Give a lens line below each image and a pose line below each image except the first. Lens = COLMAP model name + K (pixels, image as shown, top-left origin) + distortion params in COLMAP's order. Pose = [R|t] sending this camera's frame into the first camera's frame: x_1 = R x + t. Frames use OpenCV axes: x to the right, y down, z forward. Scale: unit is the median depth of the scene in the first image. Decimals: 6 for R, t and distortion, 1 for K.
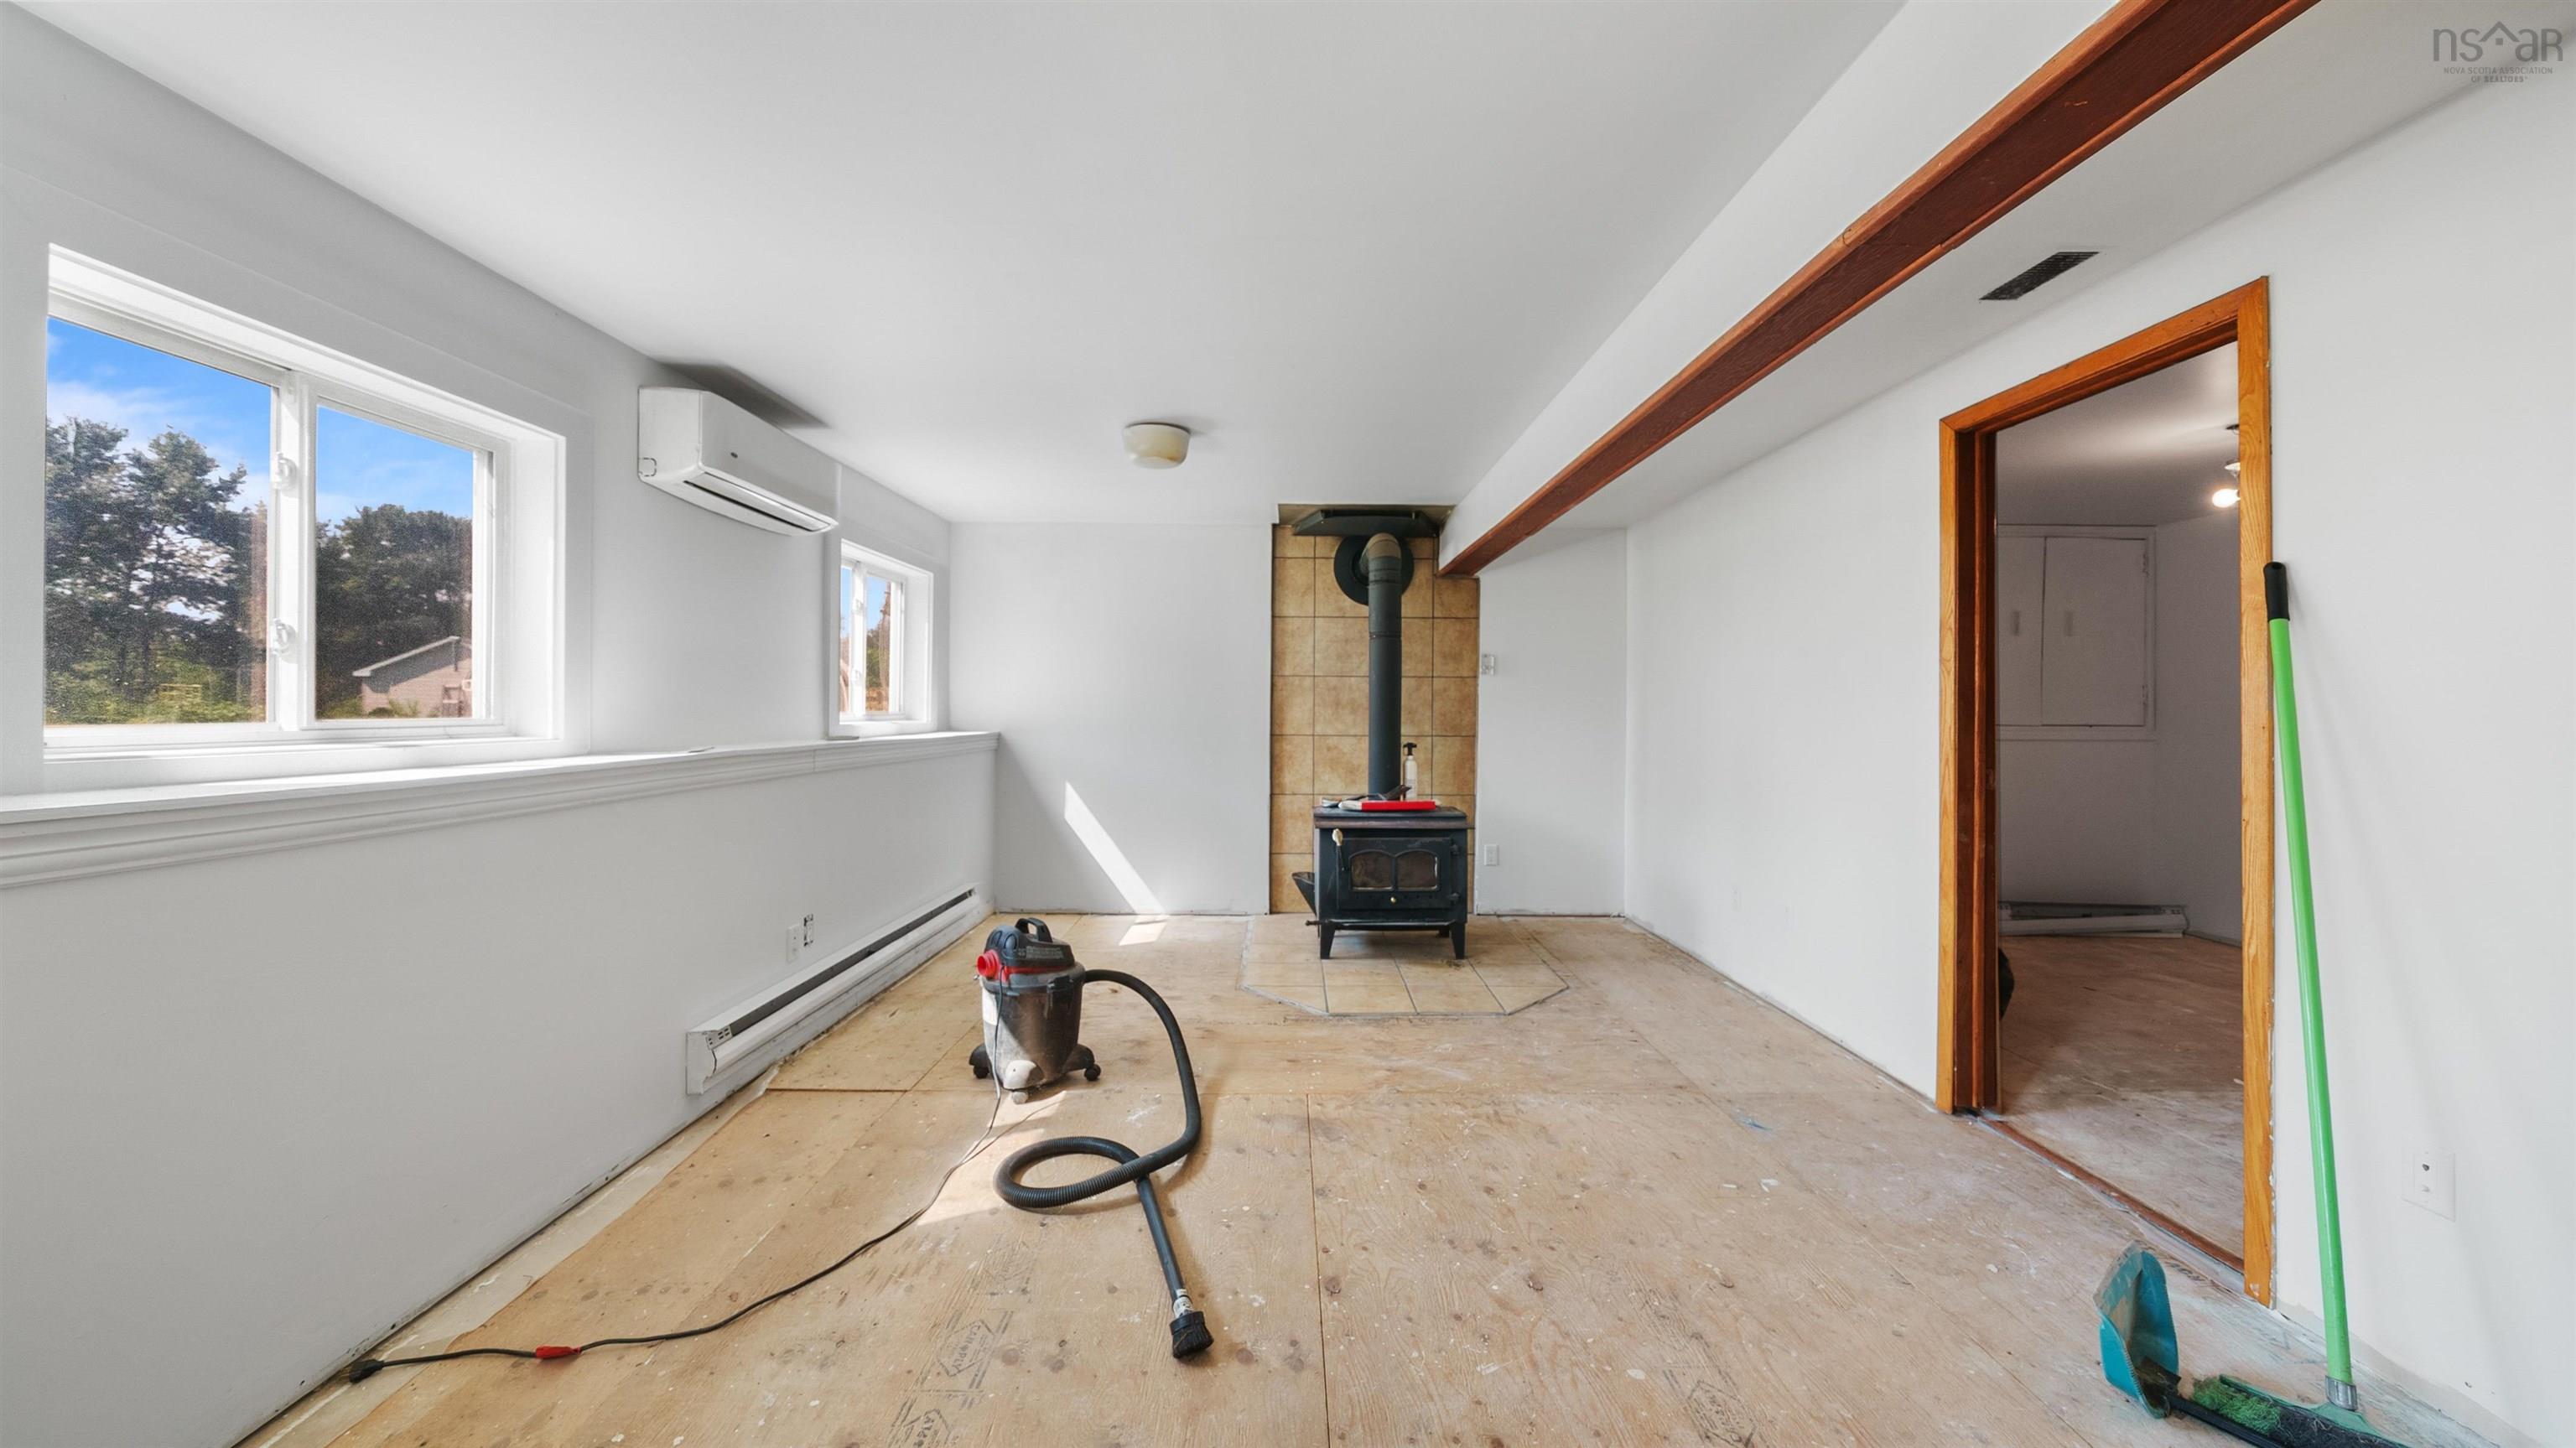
lens RADIAL K [[895.4, 0, 1287.0], [0, 895.4, 713.3], [0, 0, 1]] dist [-0.006826, 0.000377]
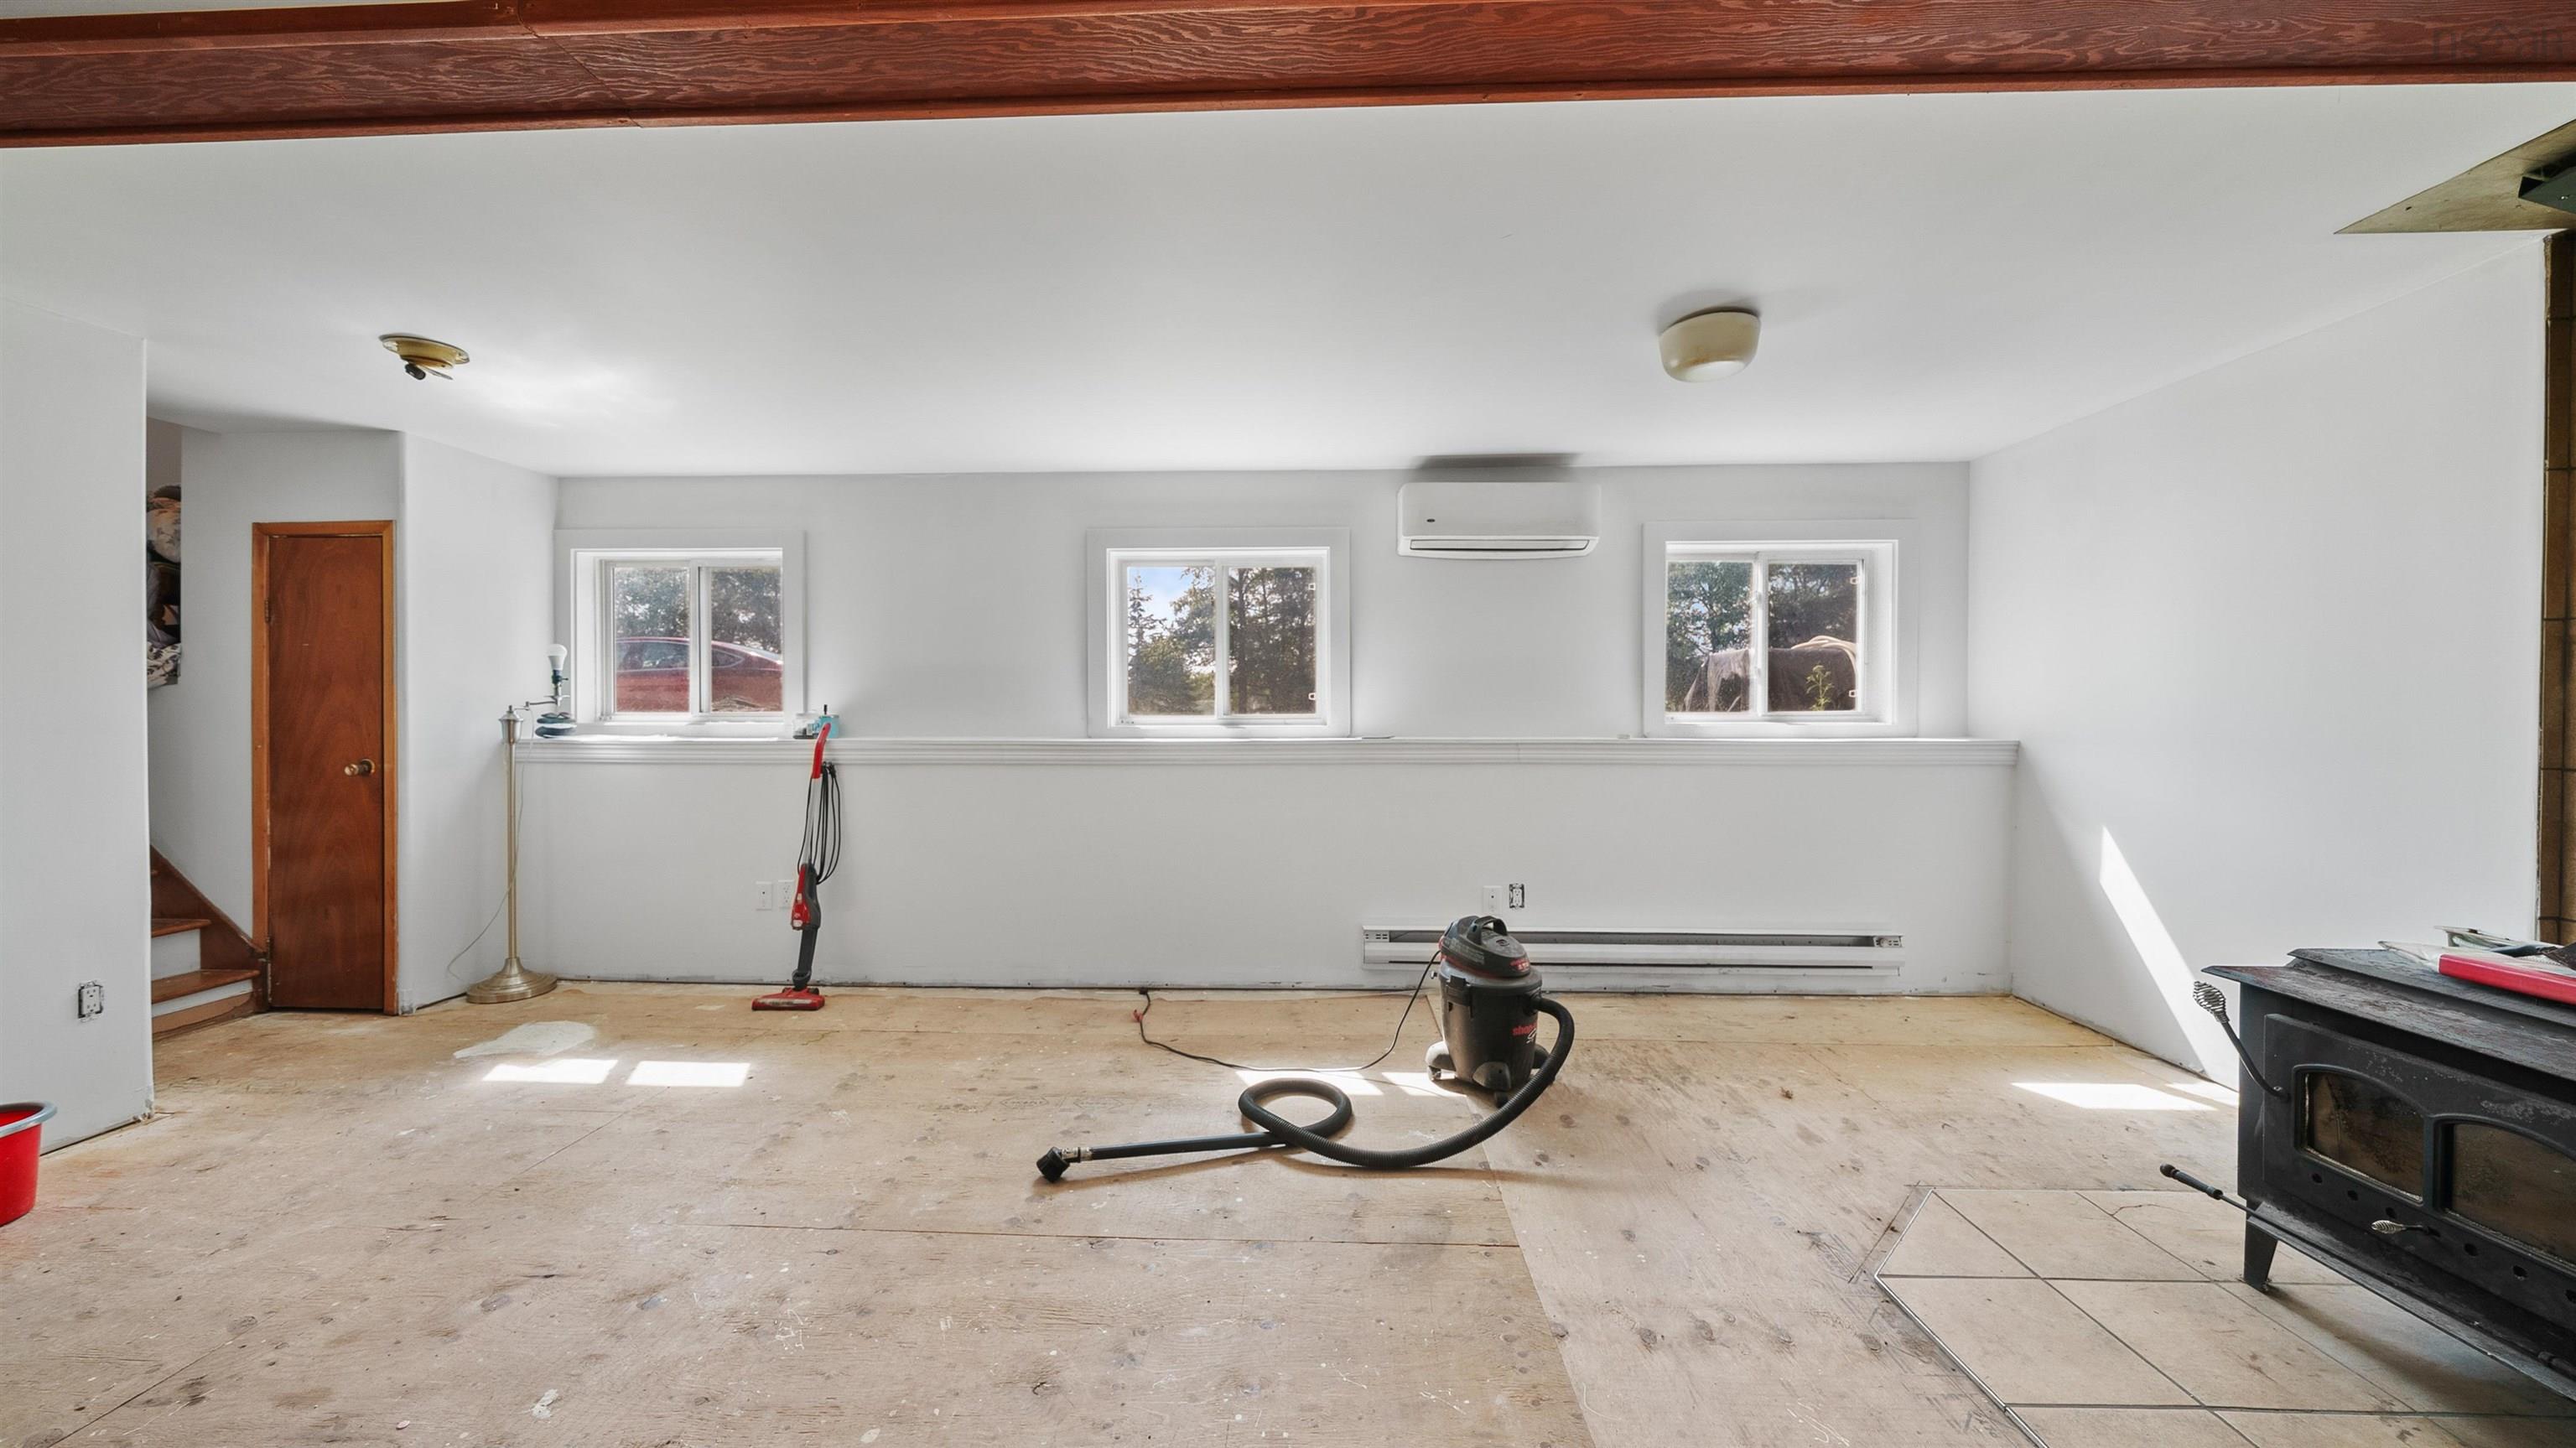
lens RADIAL K [[895.4, 0, 1295.4], [0, 895.4, 716.6], [0, 0, 1]] dist [-0.006826, 0.000377]
pose [[-0.031616, 0.008315, -0.999466, 0.782007], [-0.004103, 0.999956, 0.008449, -0.002996], [0.999492, 0.004368, -0.031580, 0.888701]]
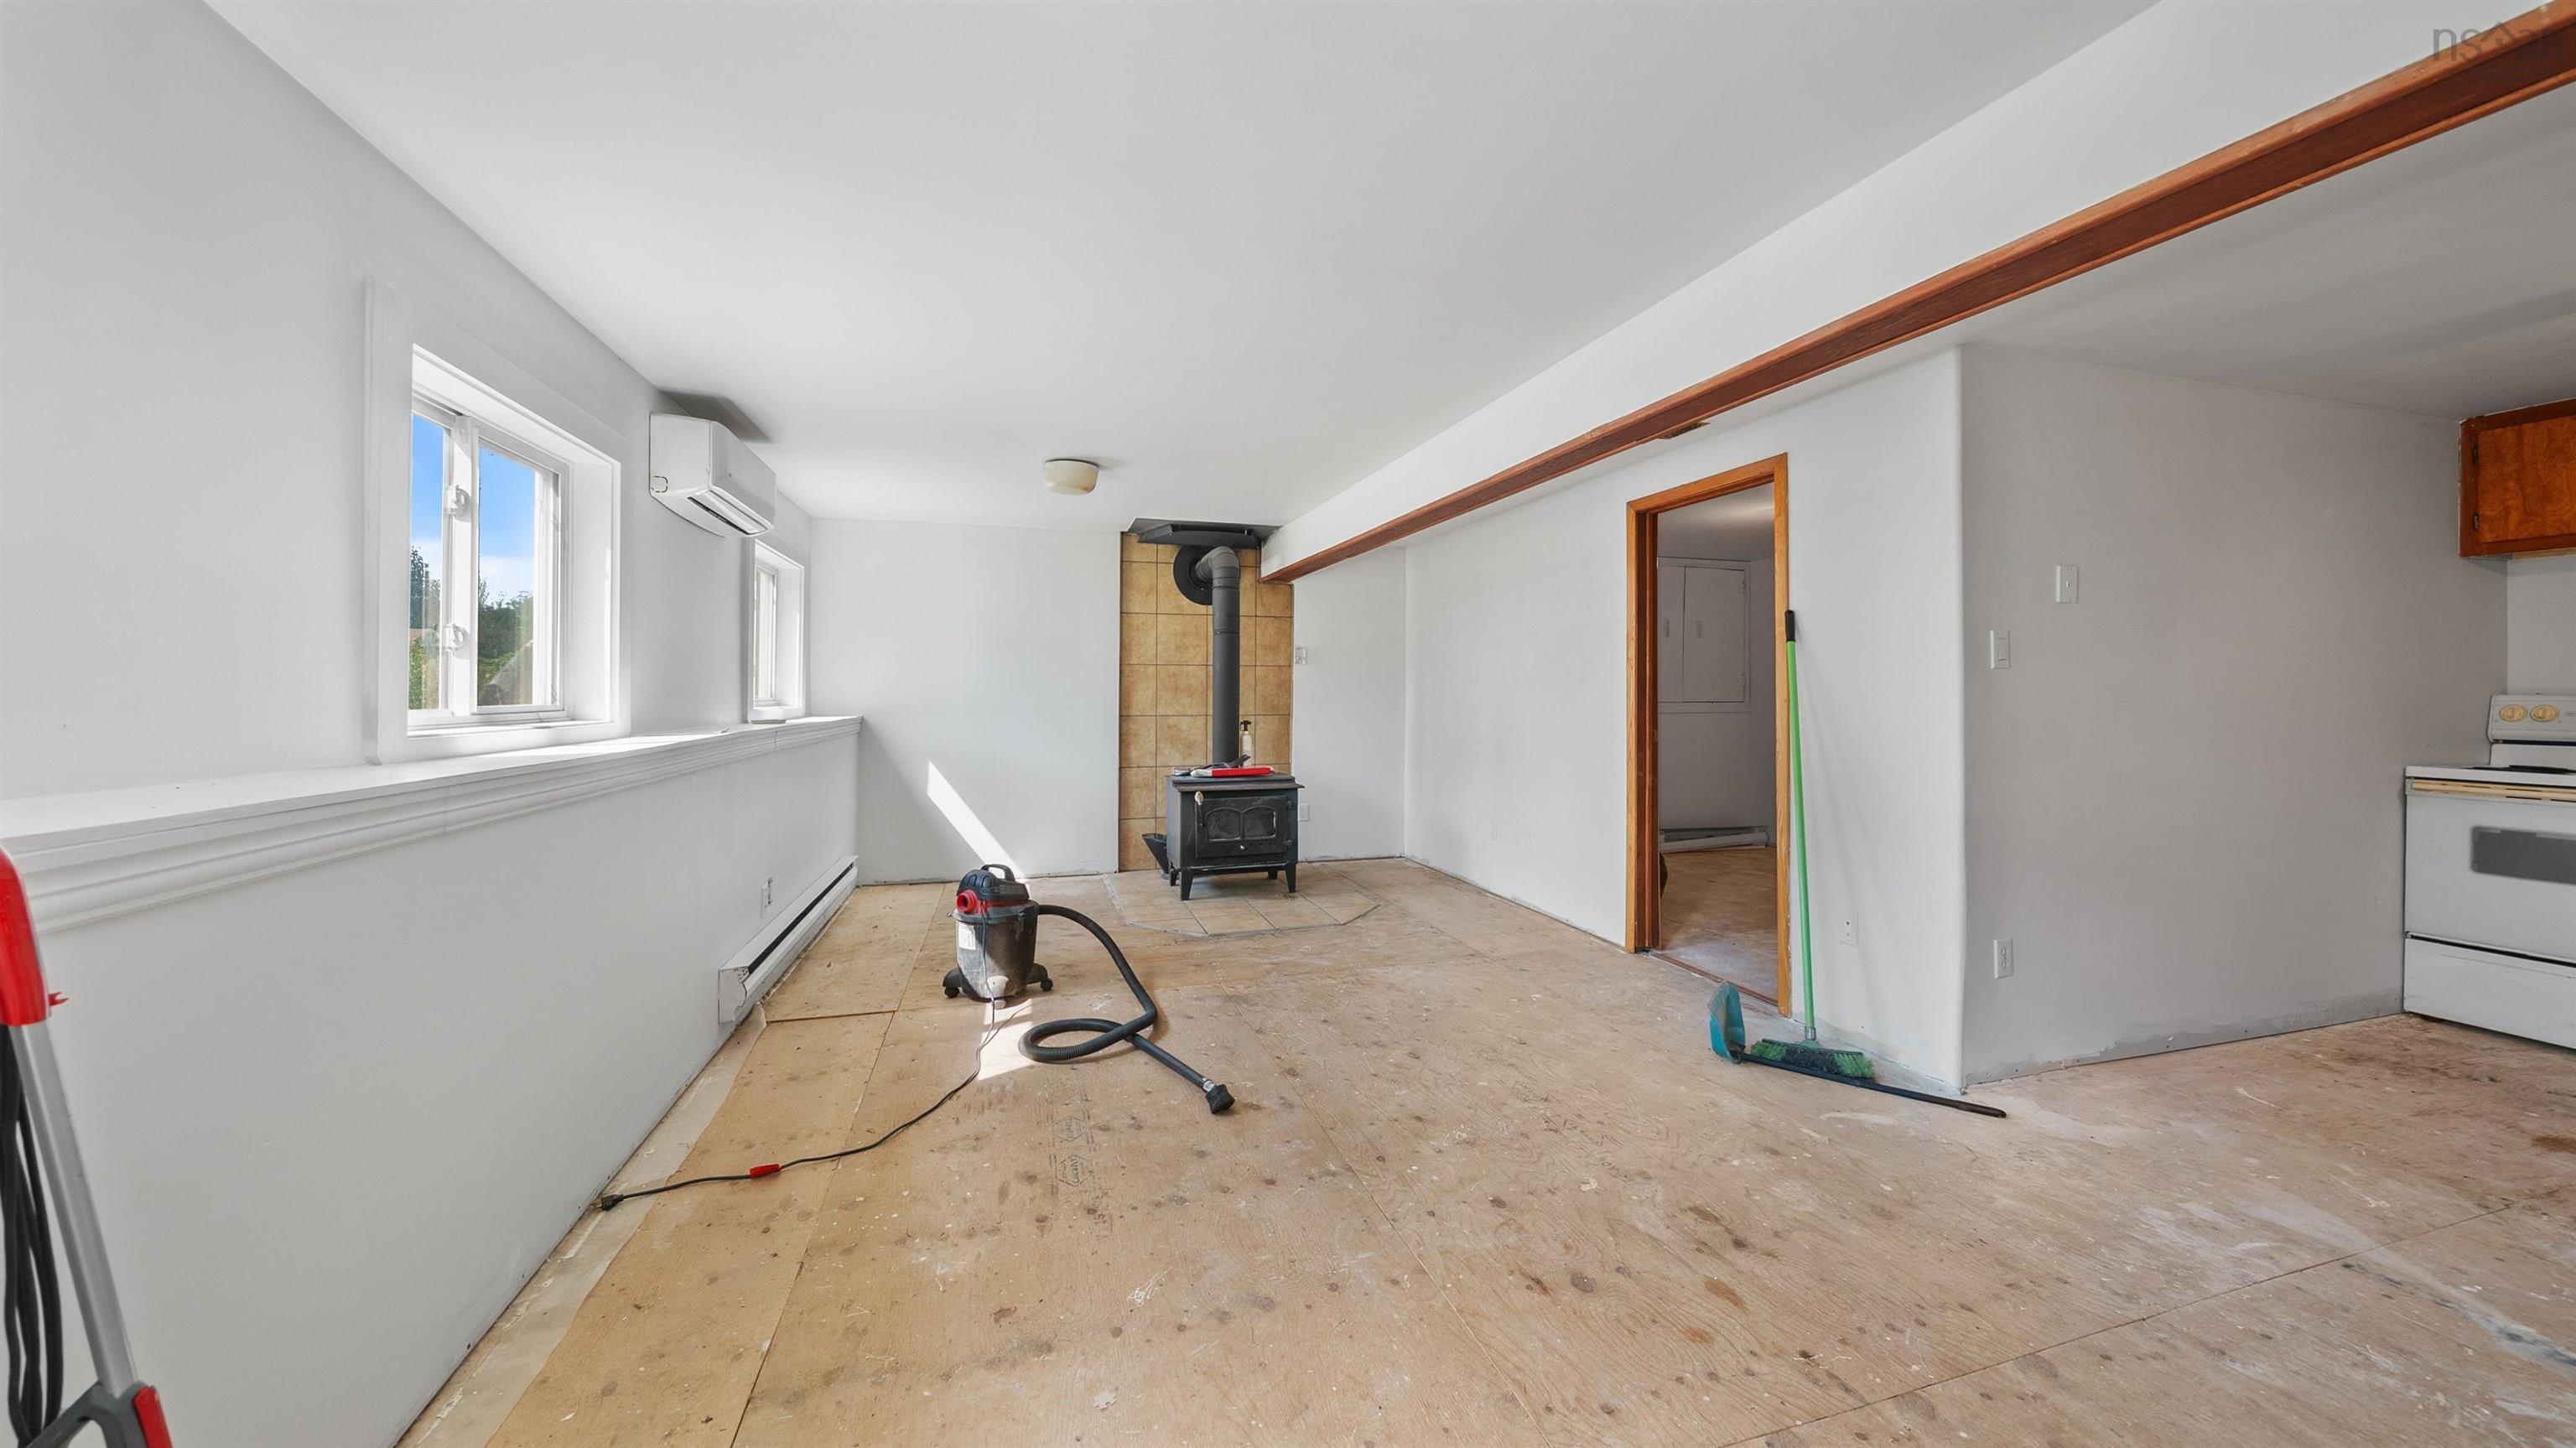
lens RADIAL K [[895.4, 0, 1282.8], [0, 895.4, 705.3], [0, 0, 1]] dist [-0.006826, 0.000377]
pose [[0.960942, -0.009052, 0.276603, -0.265039], [0.006383, 0.999924, 0.010550, -0.000031], [-0.276677, -0.008373, 0.960926, -0.317532]]
